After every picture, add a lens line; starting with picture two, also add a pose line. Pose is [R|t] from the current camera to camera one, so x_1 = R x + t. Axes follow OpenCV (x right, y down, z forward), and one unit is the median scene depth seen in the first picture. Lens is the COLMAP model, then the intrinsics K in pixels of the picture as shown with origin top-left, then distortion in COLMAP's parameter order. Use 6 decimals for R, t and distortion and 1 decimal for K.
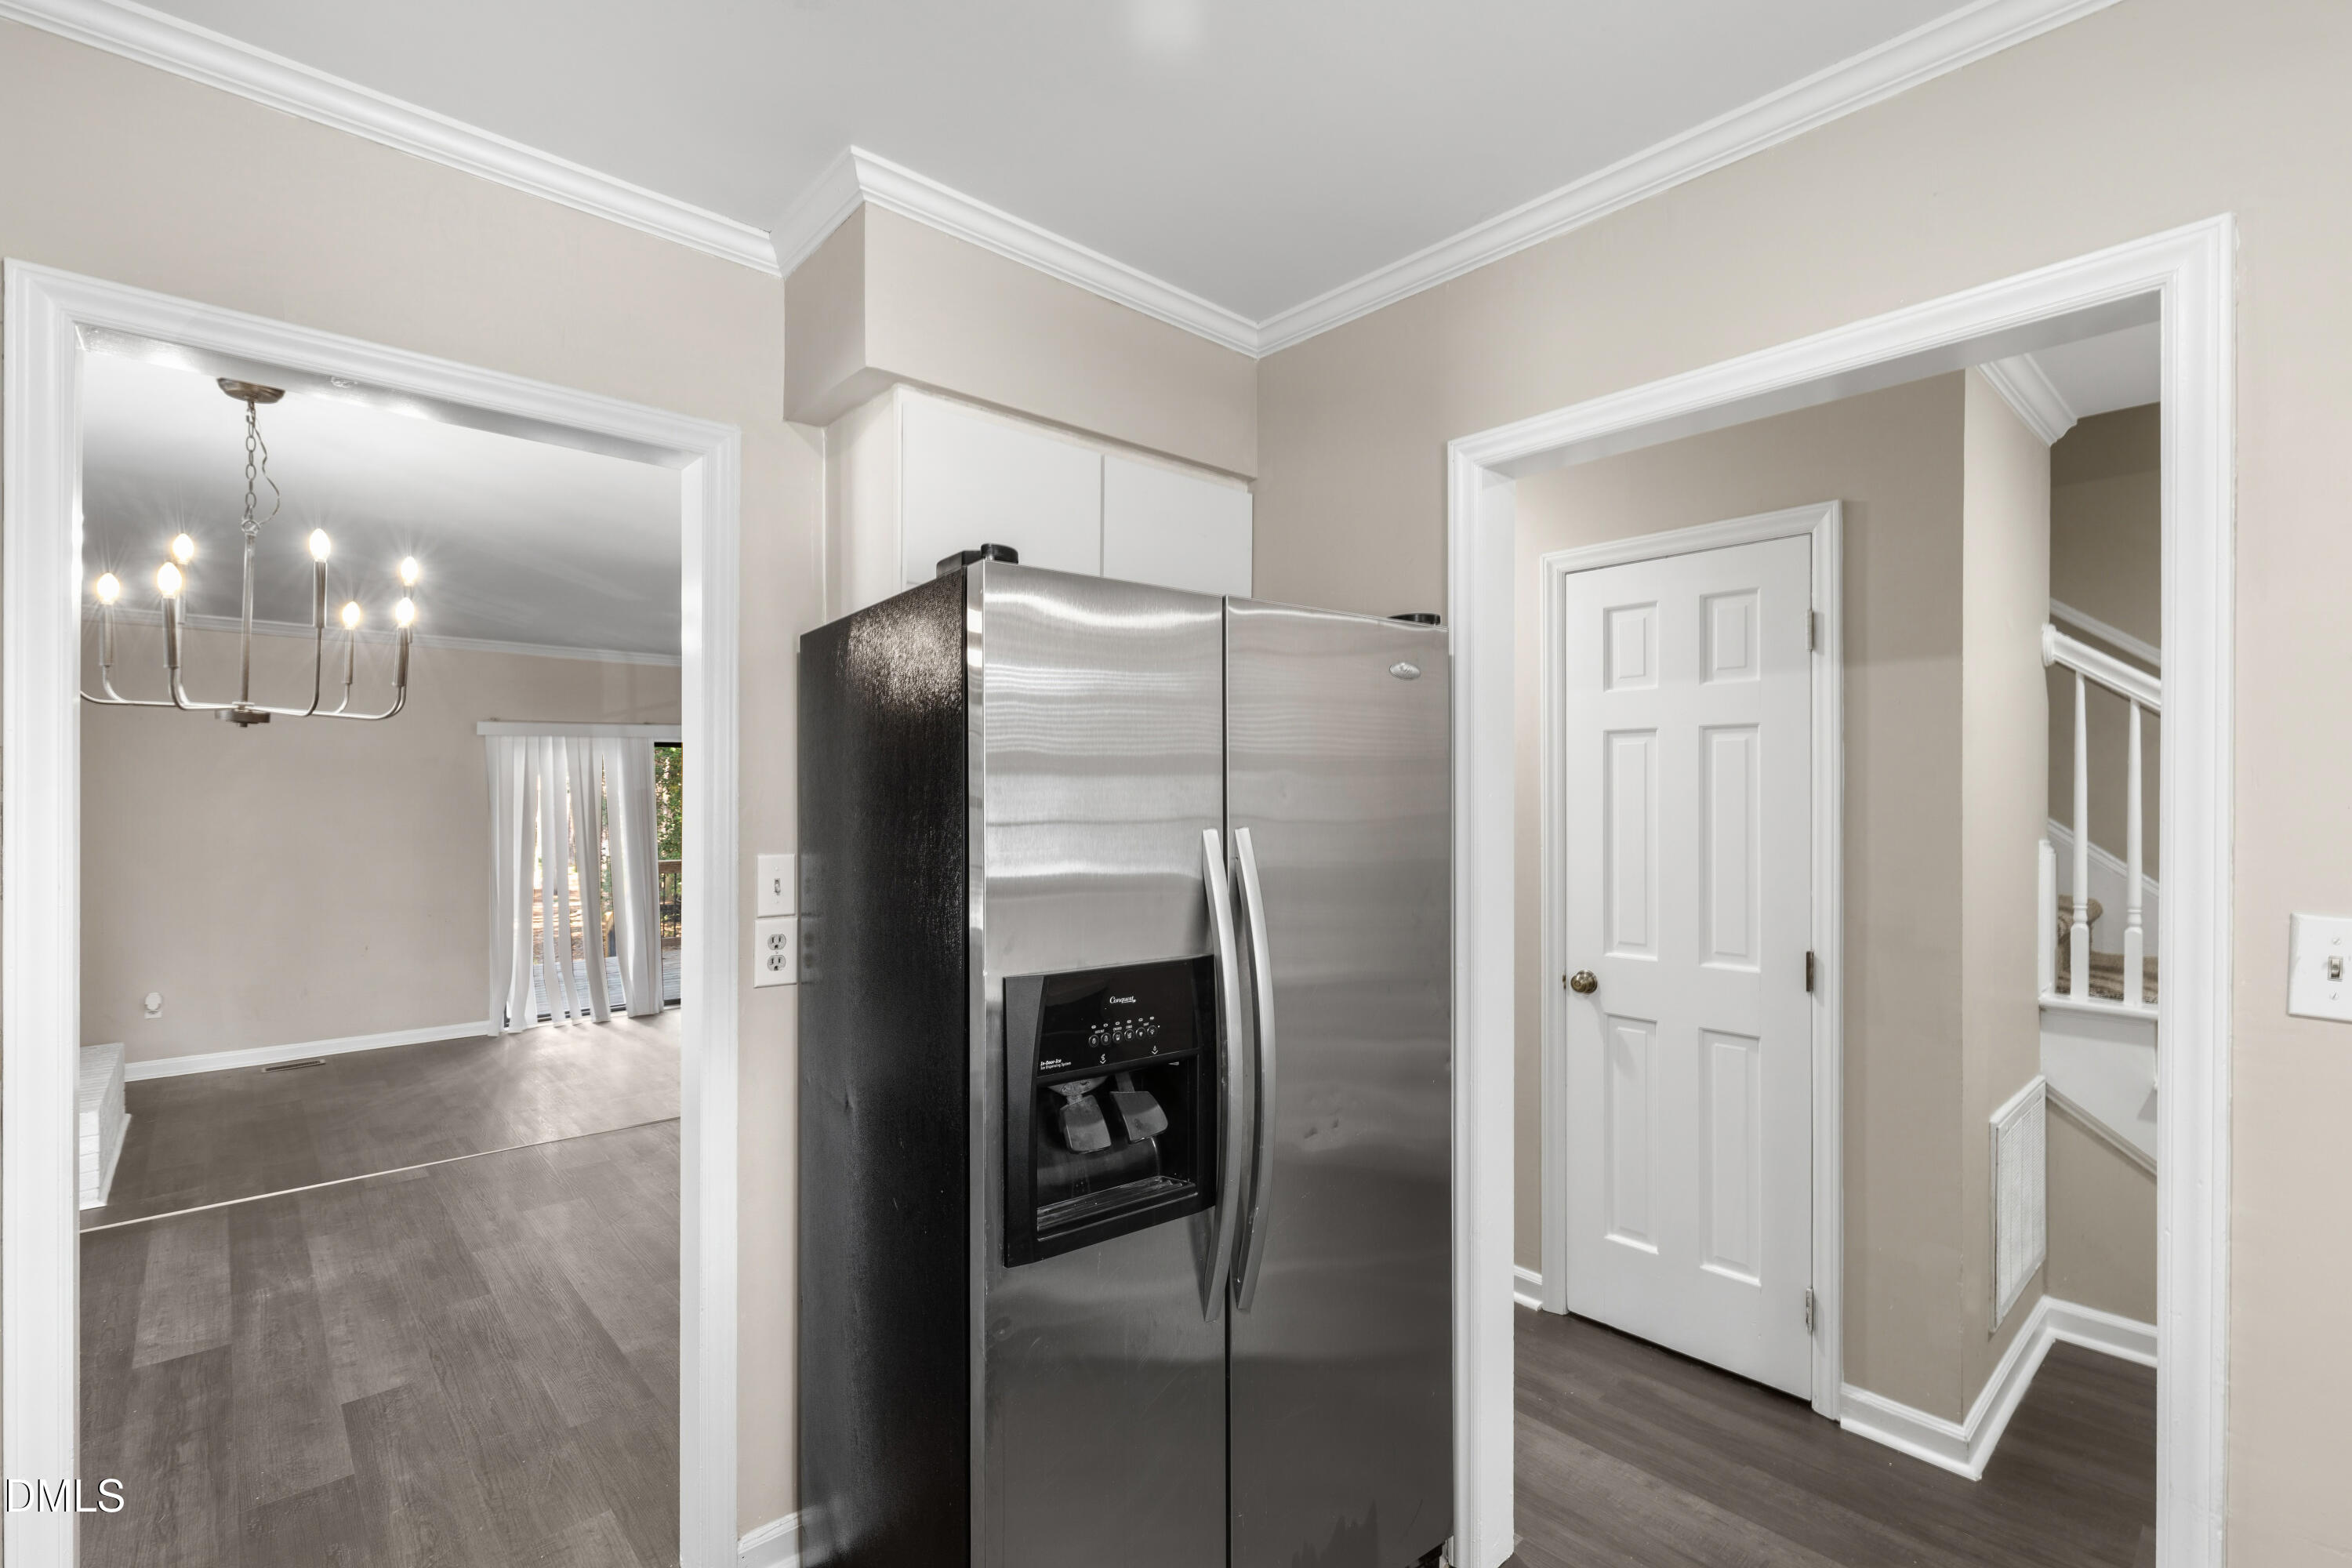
lens RADIAL K [[1053.1, 0, 1176.3], [0, 1053.1, 800.1], [0, 0, 1]] dist [0.012878, -0.004500]
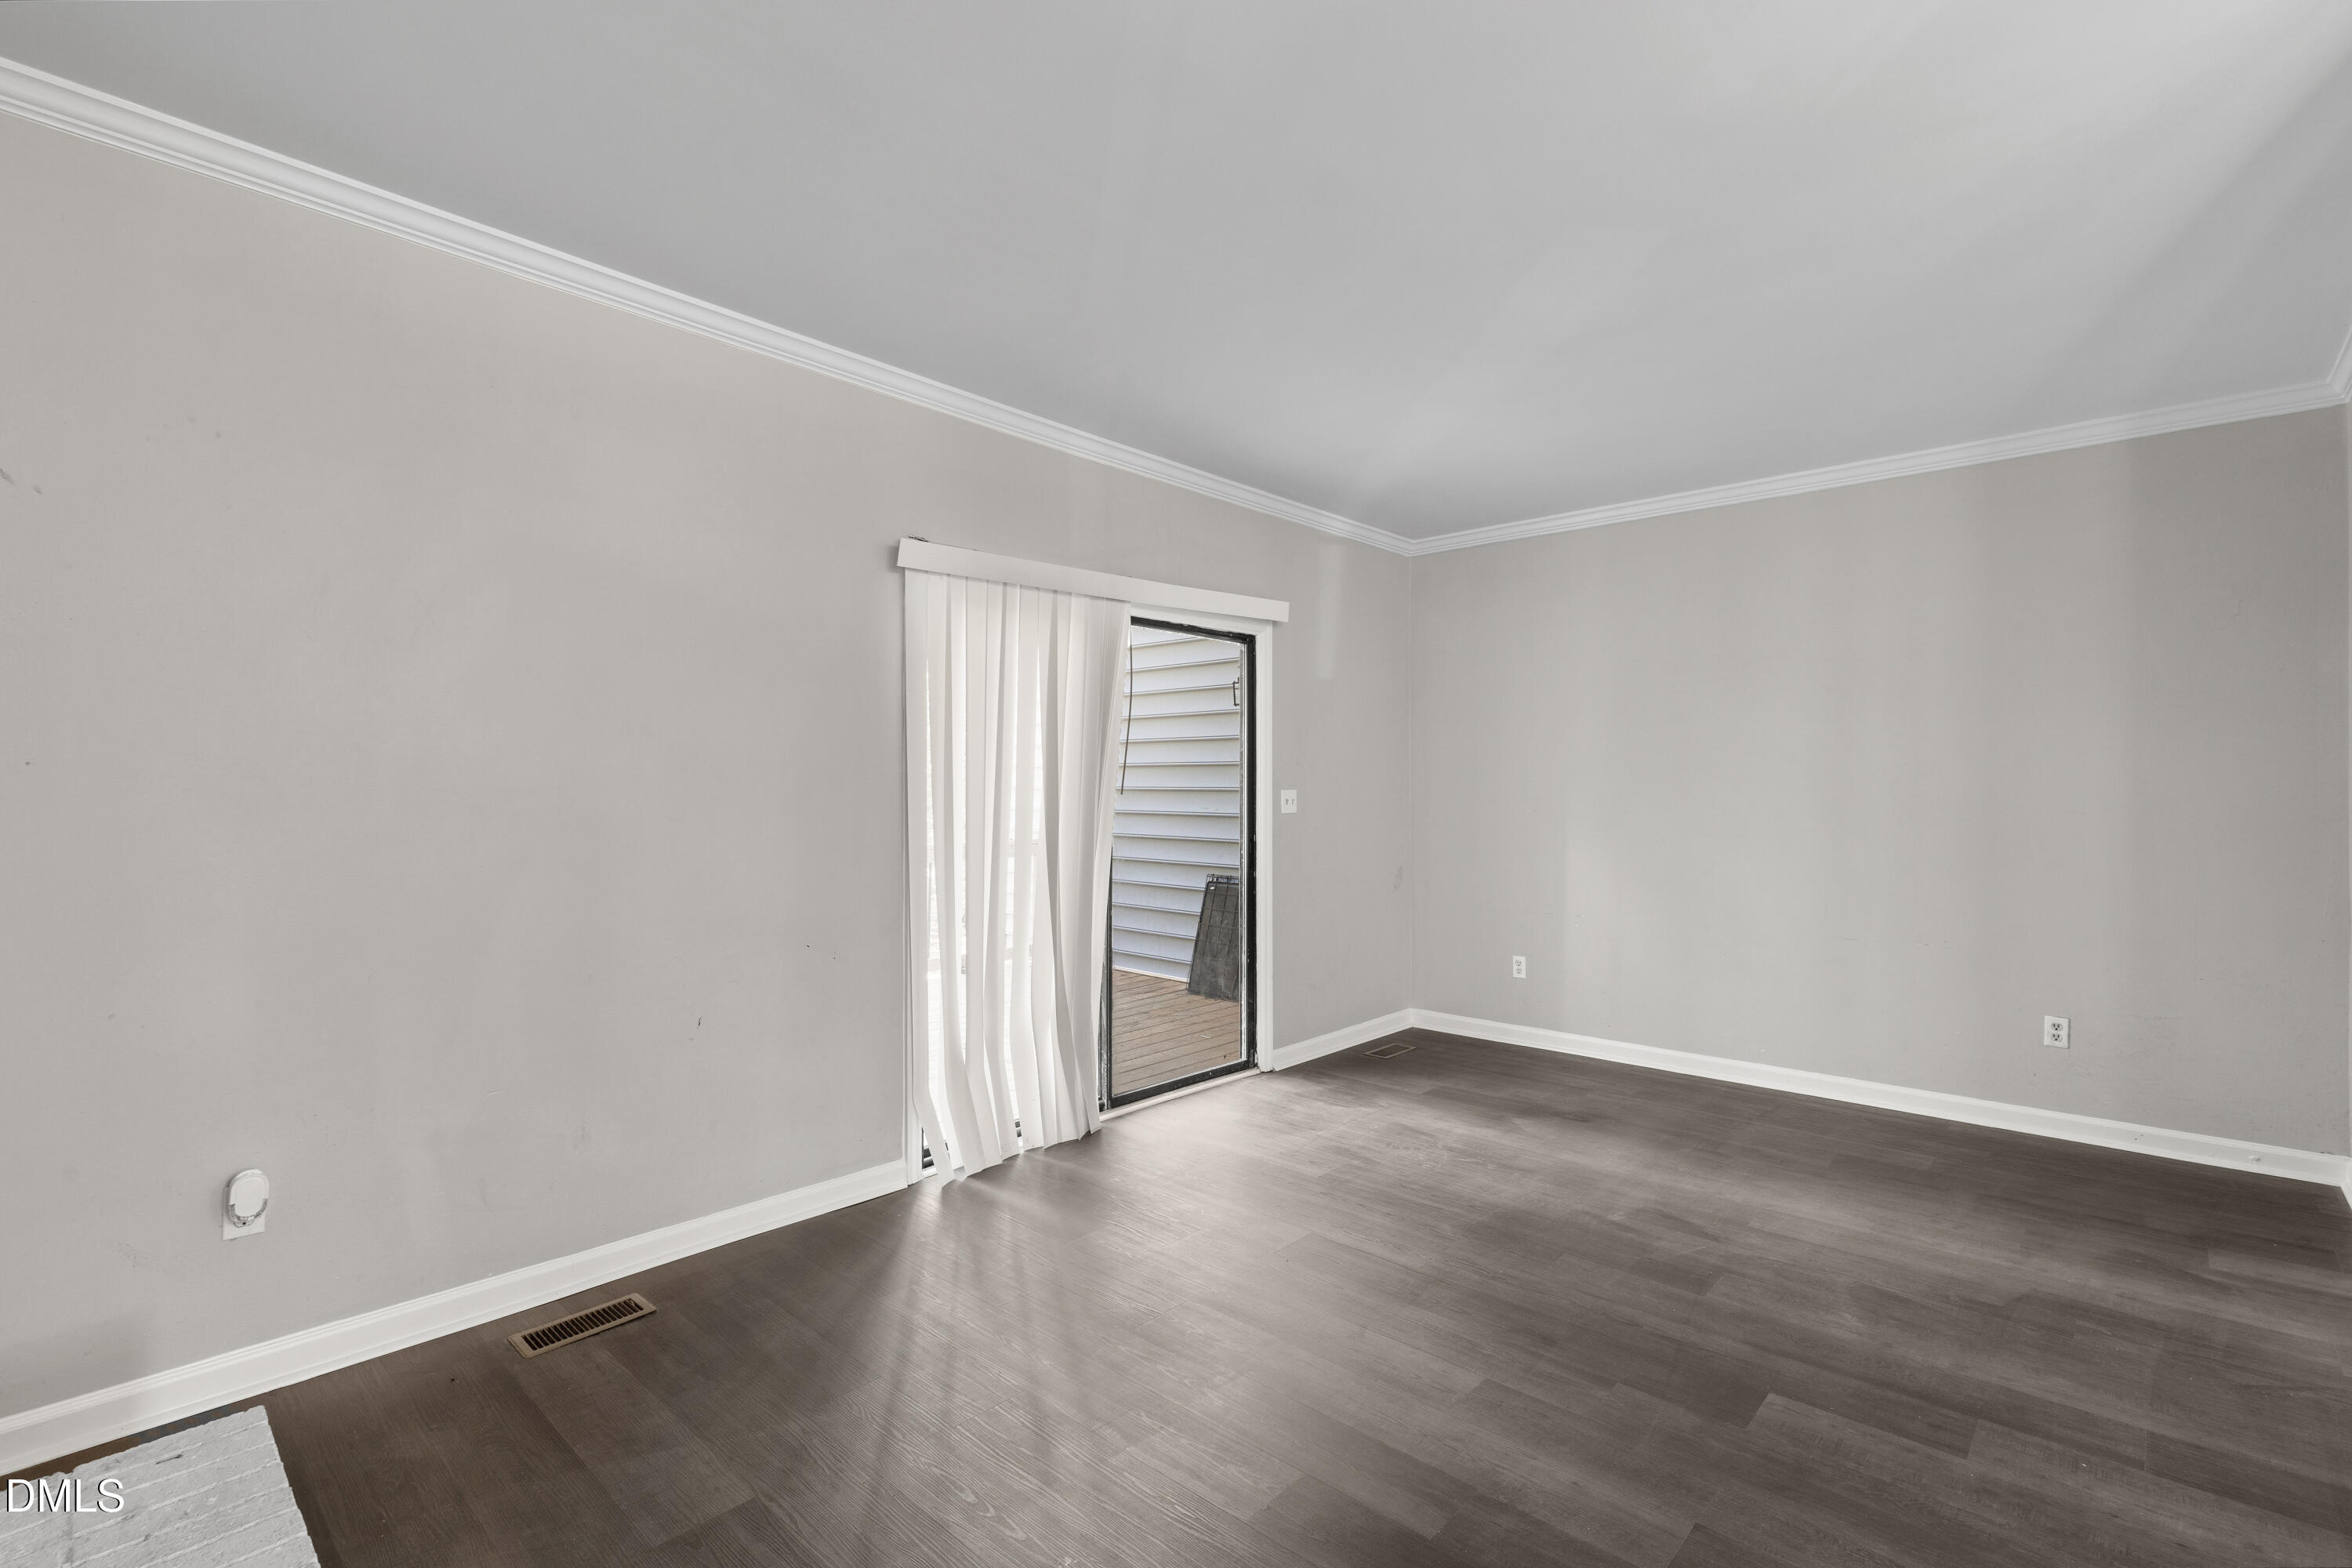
lens RADIAL K [[1053.1, 0, 1168.6], [0, 1053.1, 789.1], [0, 0, 1]] dist [0.012878, -0.004500]
pose [[0.995571, 0.005870, 0.093829, -0.582386], [-0.006304, 0.999971, 0.004332, 0.035156], [-0.093801, -0.004905, 0.995579, 0.512758]]
